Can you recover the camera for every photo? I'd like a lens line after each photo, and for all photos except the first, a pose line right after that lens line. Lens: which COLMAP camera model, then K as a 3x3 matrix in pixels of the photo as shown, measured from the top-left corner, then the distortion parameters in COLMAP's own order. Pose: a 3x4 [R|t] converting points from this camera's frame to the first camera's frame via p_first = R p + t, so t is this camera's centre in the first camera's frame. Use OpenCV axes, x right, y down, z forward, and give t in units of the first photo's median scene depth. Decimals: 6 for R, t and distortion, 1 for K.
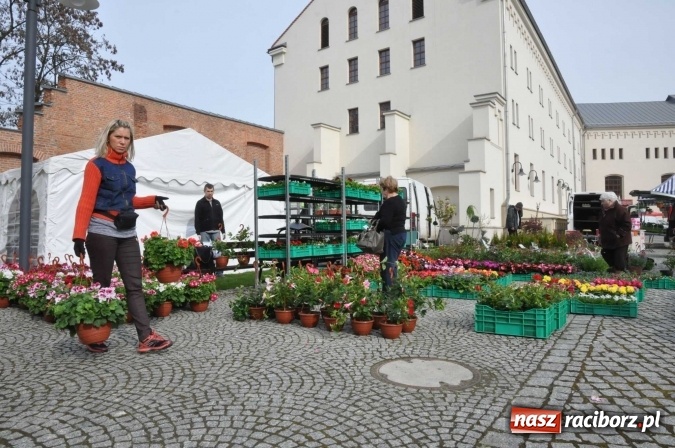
lens RADIAL K [[458.9, 0, 335.4], [0, 458.9, 224.5], [0, 0, 1]] dist [-0.083443, 0.034135]
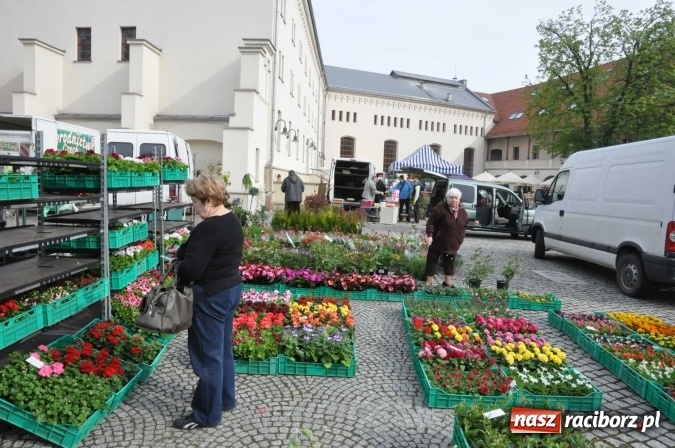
lens RADIAL K [[458.9, 0, 338.5], [0, 458.9, 222.3], [0, 0, 1]] dist [-0.083443, 0.034135]
pose [[0.841147, -0.011395, 0.540686, -0.008670], [-0.049787, 0.993901, 0.098400, -0.025087], [-0.538509, -0.109688, 0.835450, 0.119410]]
